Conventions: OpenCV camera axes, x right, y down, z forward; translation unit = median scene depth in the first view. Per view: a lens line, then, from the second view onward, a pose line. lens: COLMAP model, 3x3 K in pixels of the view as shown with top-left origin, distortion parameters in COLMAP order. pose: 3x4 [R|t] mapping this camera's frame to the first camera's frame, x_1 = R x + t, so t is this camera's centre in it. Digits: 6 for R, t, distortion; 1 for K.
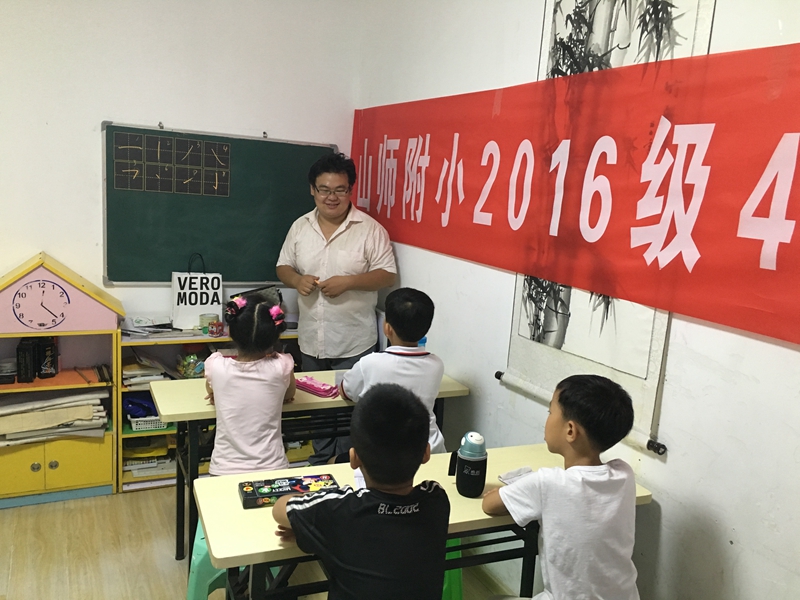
lens RADIAL K [[688.0, 0, 400.0], [0, 688.0, 300.0], [0, 0, 1]] dist [0.008942, -0.052216]
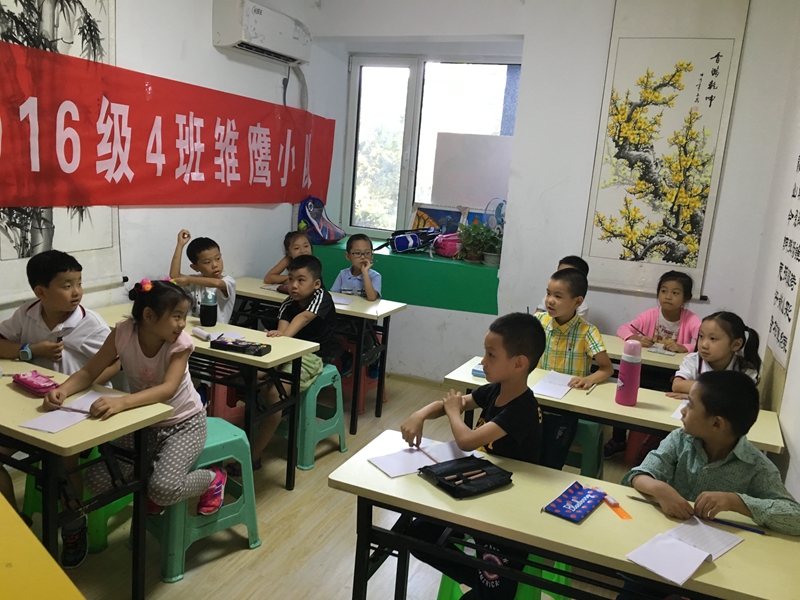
lens RADIAL K [[688.0, 0, 400.0], [0, 688.0, 300.0], [0, 0, 1]] dist [0.008942, -0.052216]
pose [[-0.659843, -0.239048, 0.712365, -1.336978], [0.017514, 0.942895, 0.332629, -0.312083], [-0.751199, 0.231959, -0.617976, 1.472961]]
